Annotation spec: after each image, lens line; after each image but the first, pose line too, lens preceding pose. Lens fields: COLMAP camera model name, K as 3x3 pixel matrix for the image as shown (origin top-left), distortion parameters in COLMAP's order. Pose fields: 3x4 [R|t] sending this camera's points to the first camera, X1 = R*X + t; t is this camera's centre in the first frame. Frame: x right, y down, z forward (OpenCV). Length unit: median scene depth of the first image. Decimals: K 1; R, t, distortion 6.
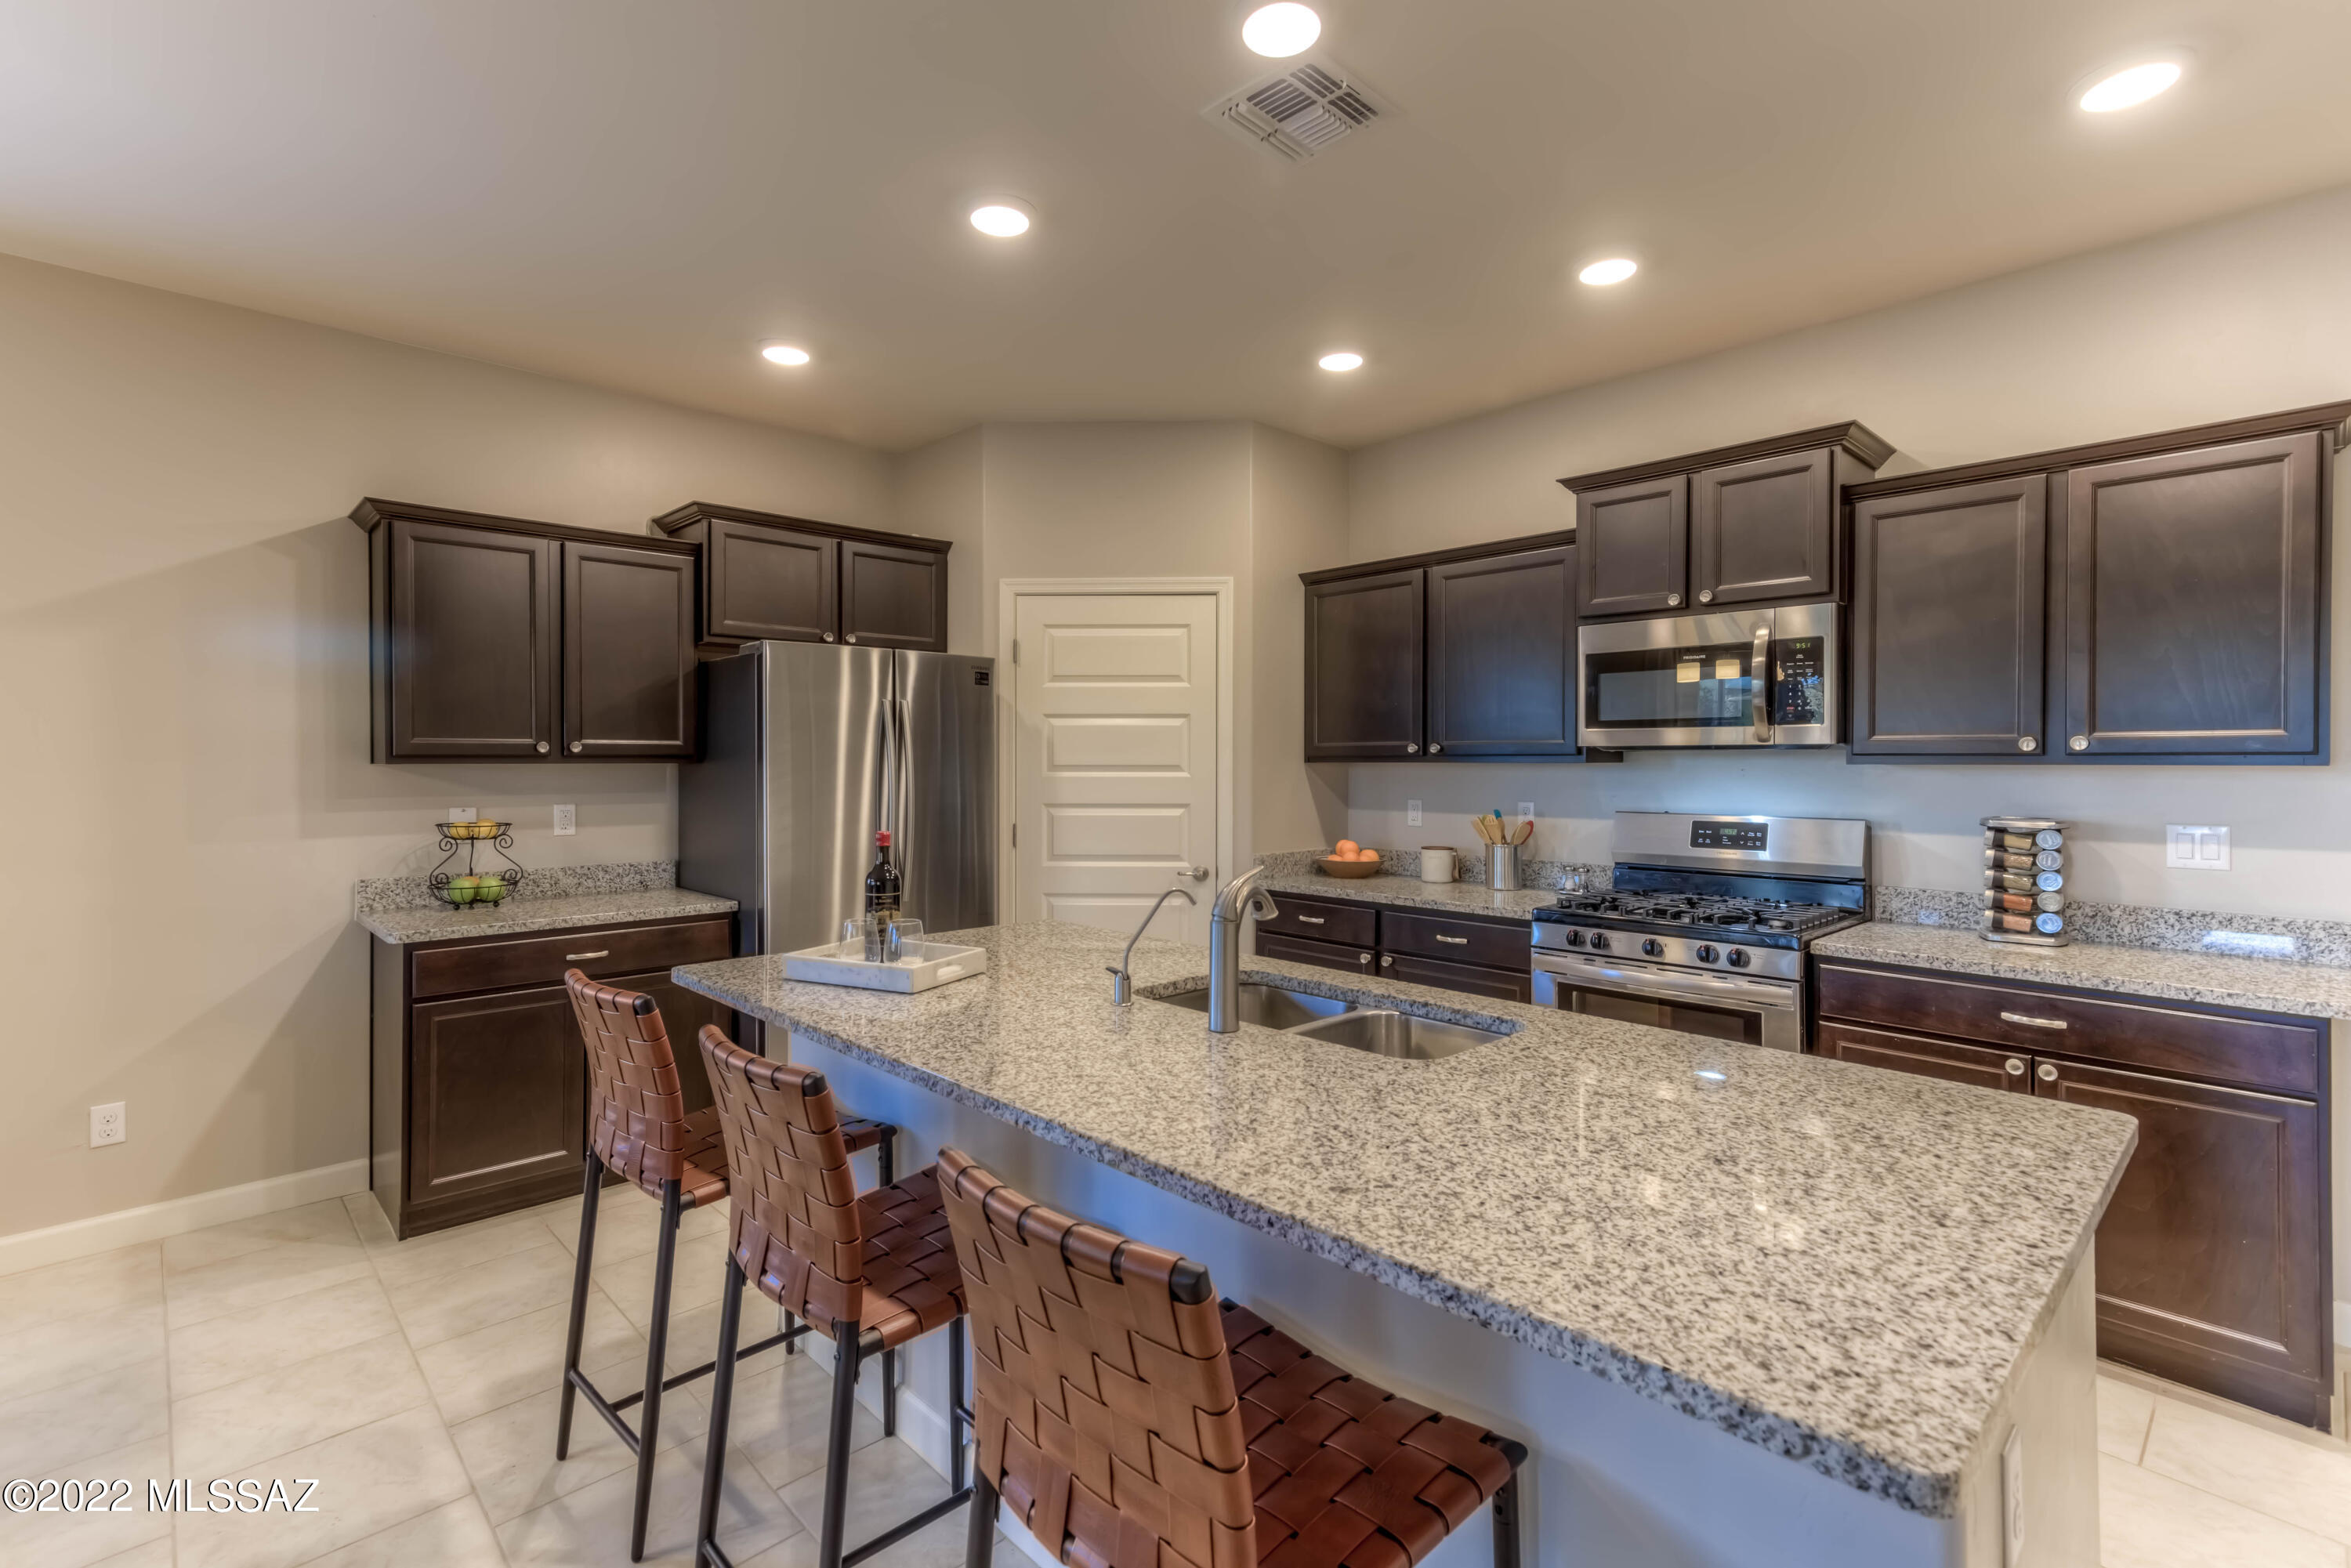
lens RADIAL K [[1073.8, 0, 1170.5], [0, 1073.8, 768.5], [0, 0, 1]] dist [0.019111, 0.002124]
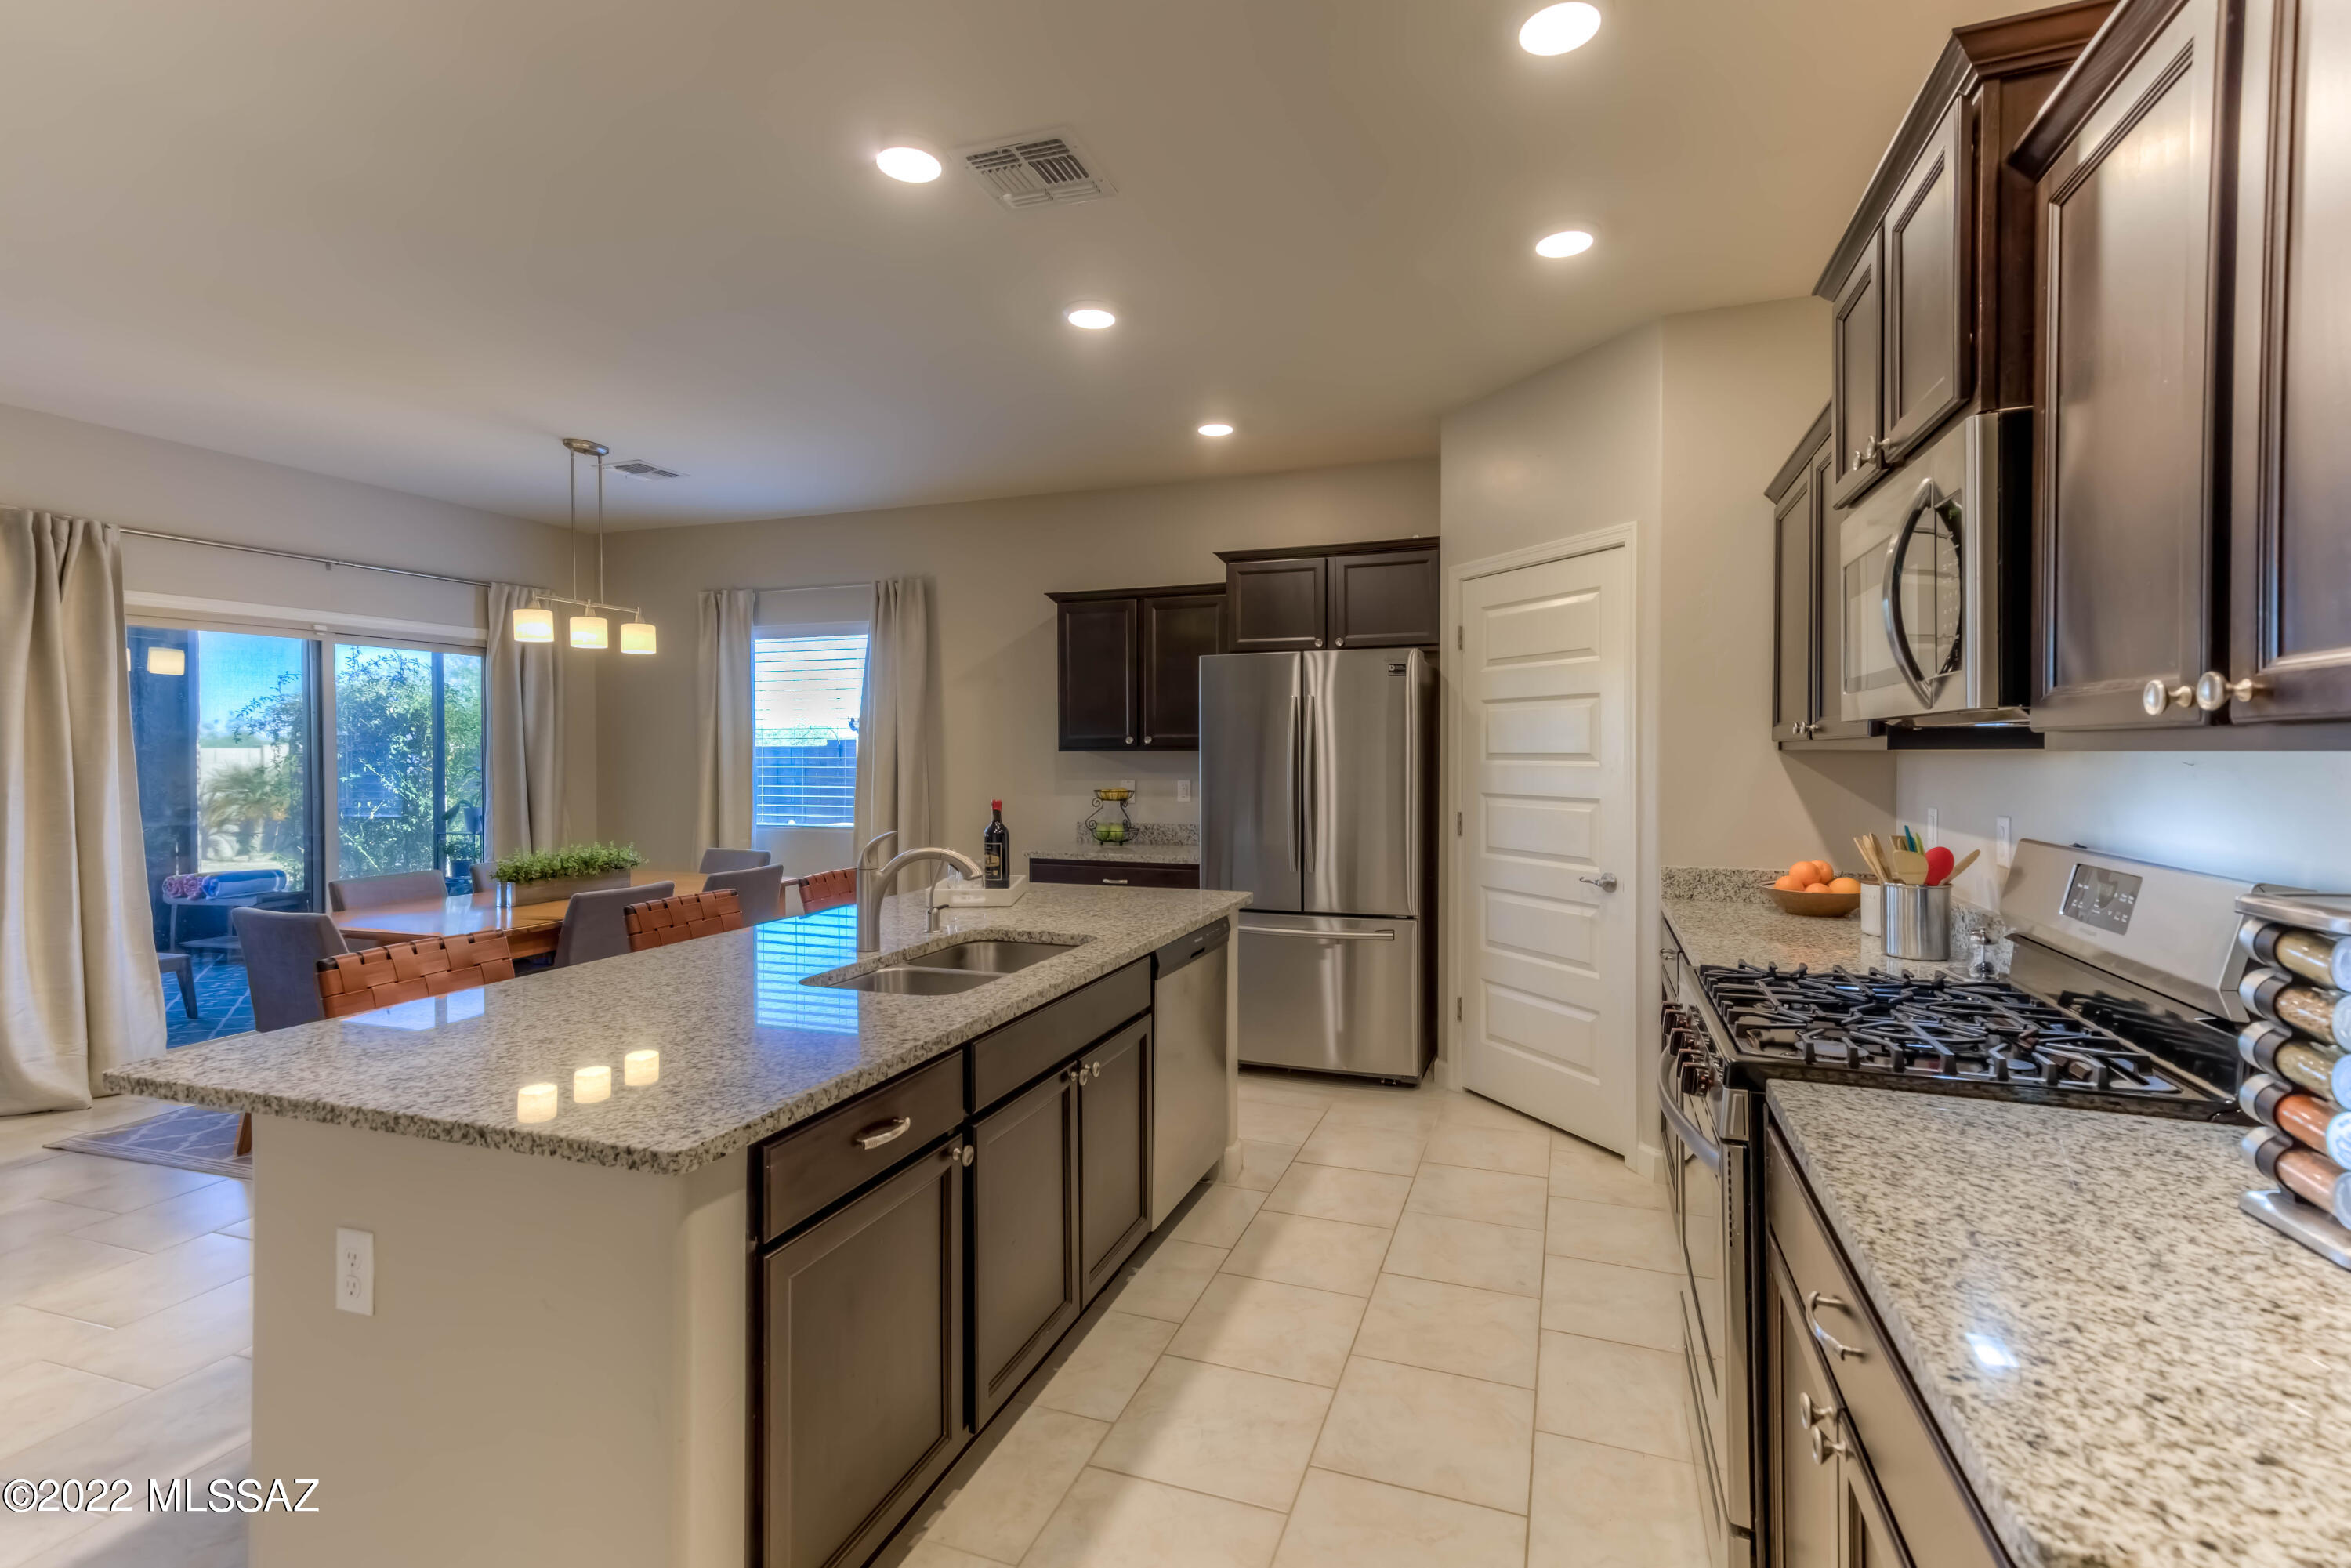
lens RADIAL K [[1073.8, 0, 1189.3], [0, 1073.8, 764.7], [0, 0, 1]] dist [0.019111, 0.002124]
pose [[0.453033, 0.011911, -0.891414, 0.757205], [-0.002346, 0.999923, 0.012168, -0.004467], [0.891491, -0.003421, 0.453026, 0.395875]]
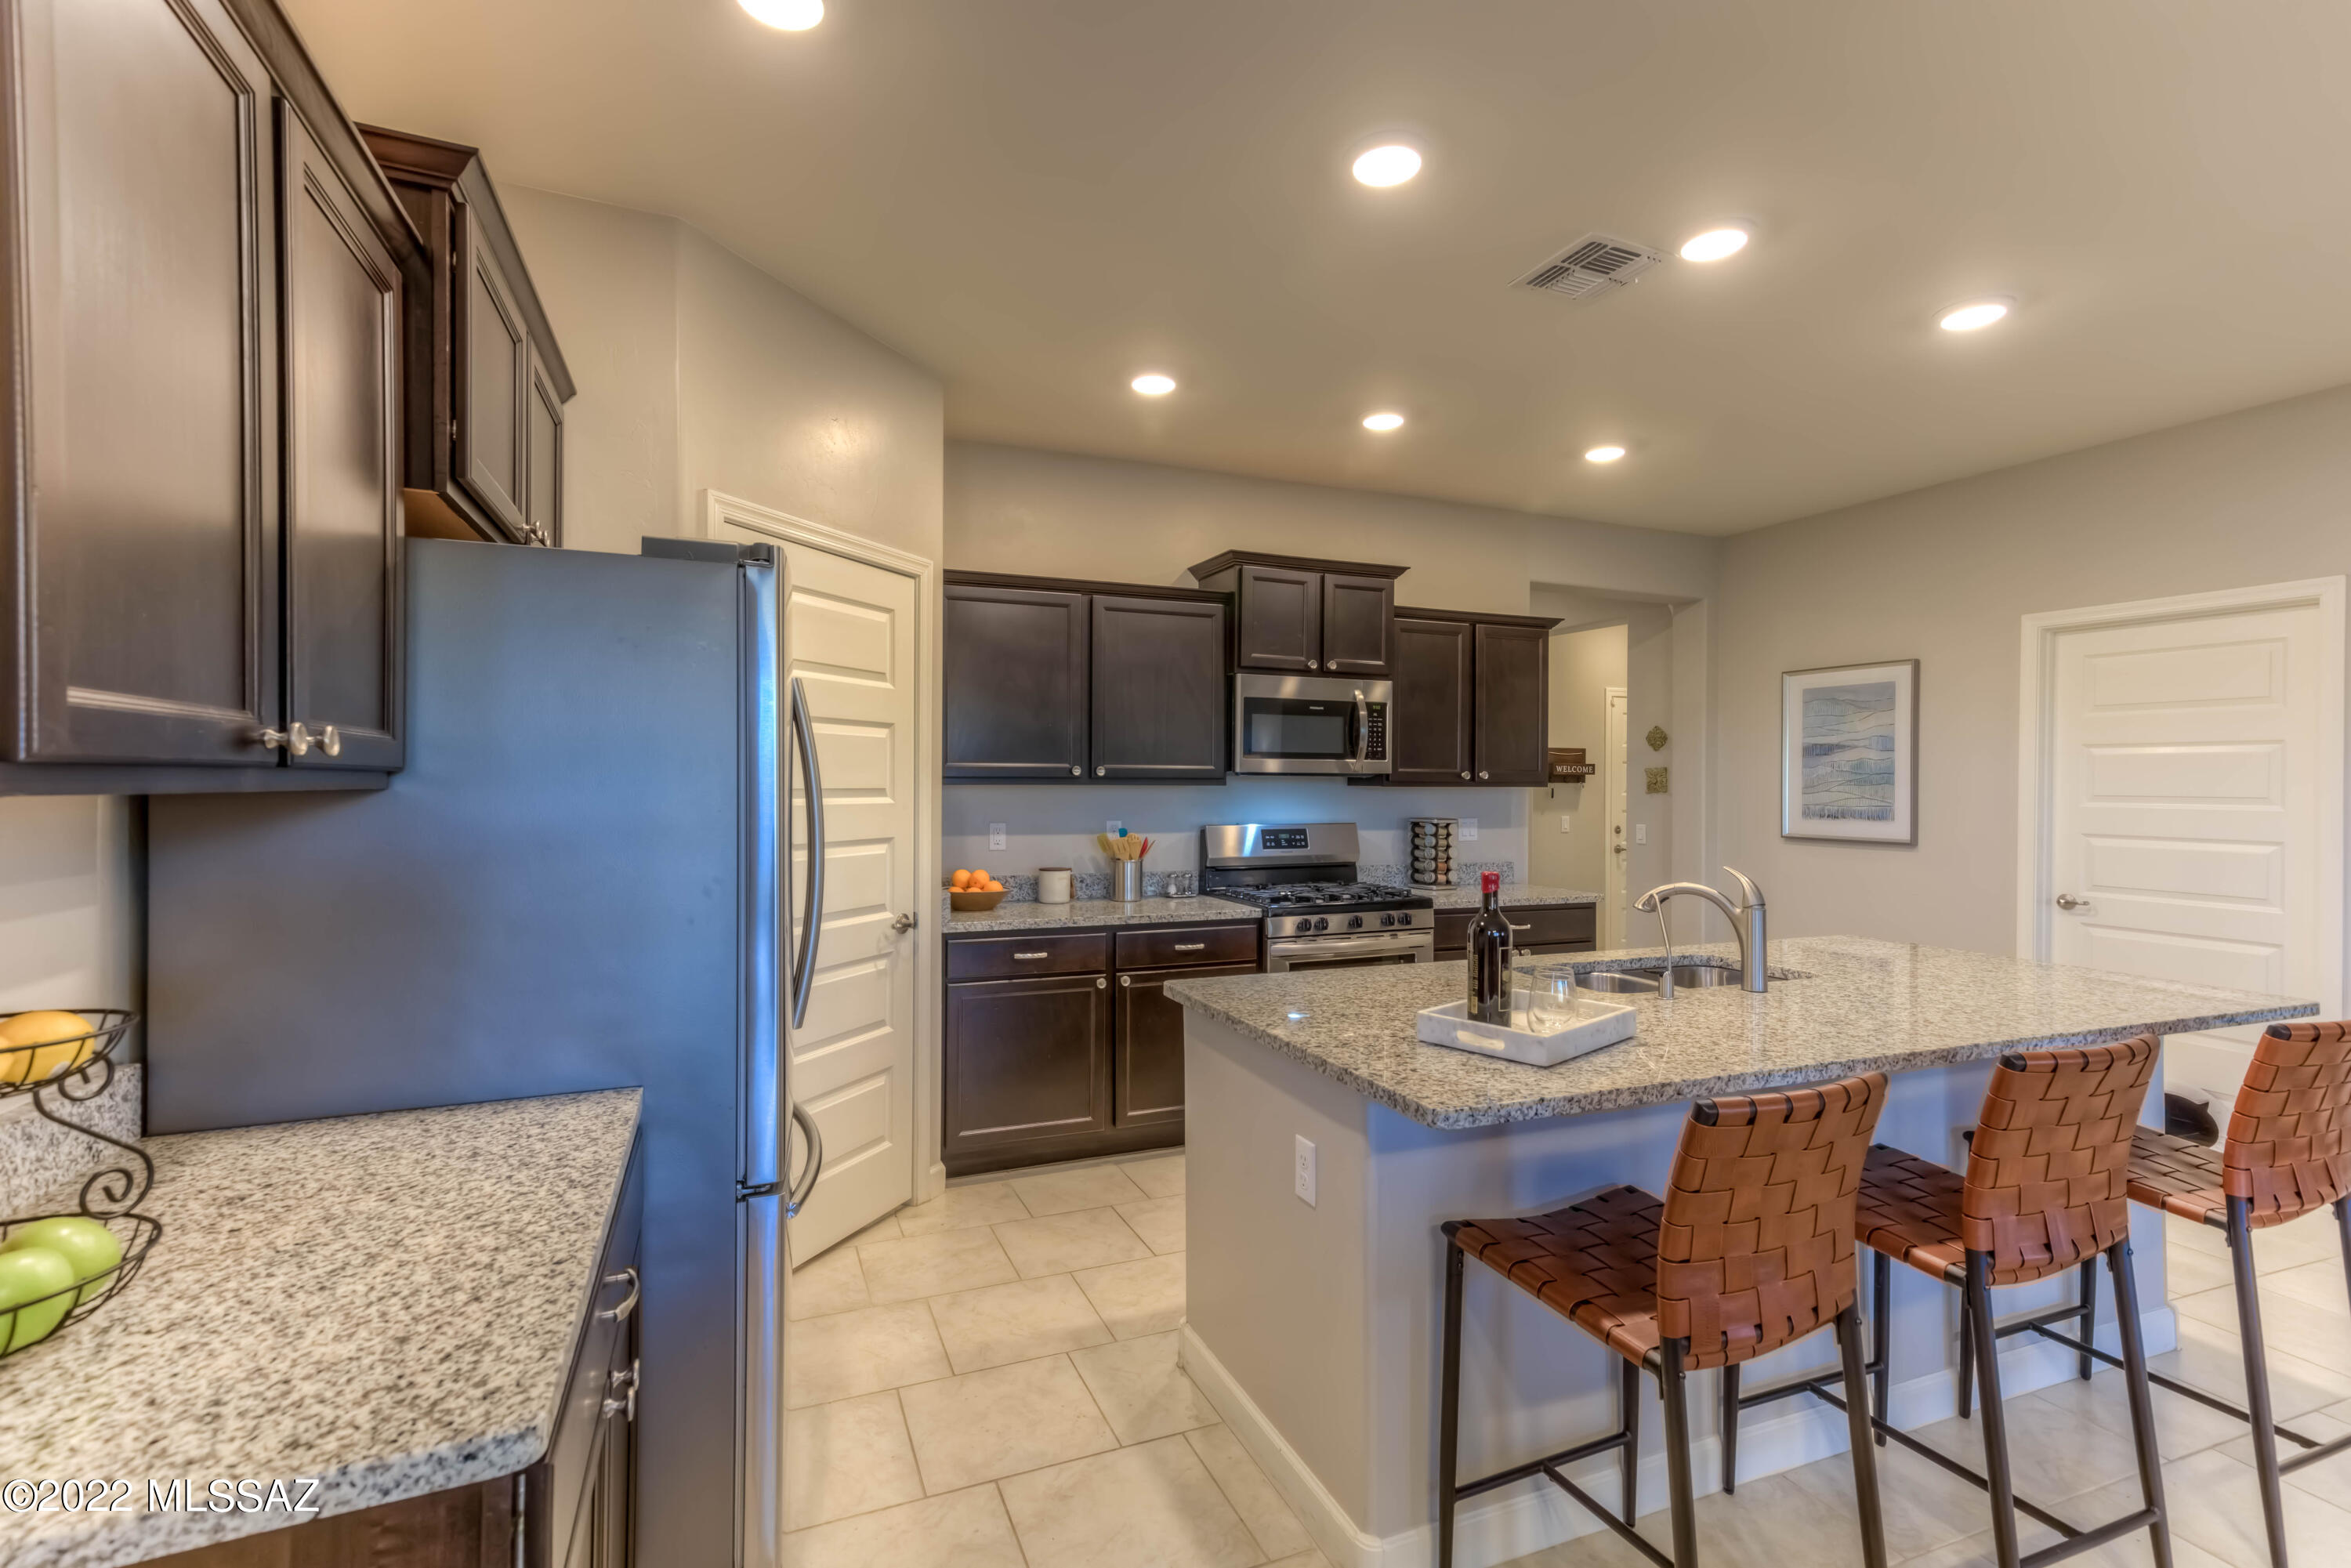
lens RADIAL K [[1073.8, 0, 1173.6], [0, 1073.8, 783.8], [0, 0, 1]] dist [0.019111, 0.002124]
pose [[0.351963, -0.002141, 0.936011, -0.786274], [-0.000707, 0.999996, 0.002554, -0.010329], [-0.936014, -0.001560, 0.351961, 0.642752]]
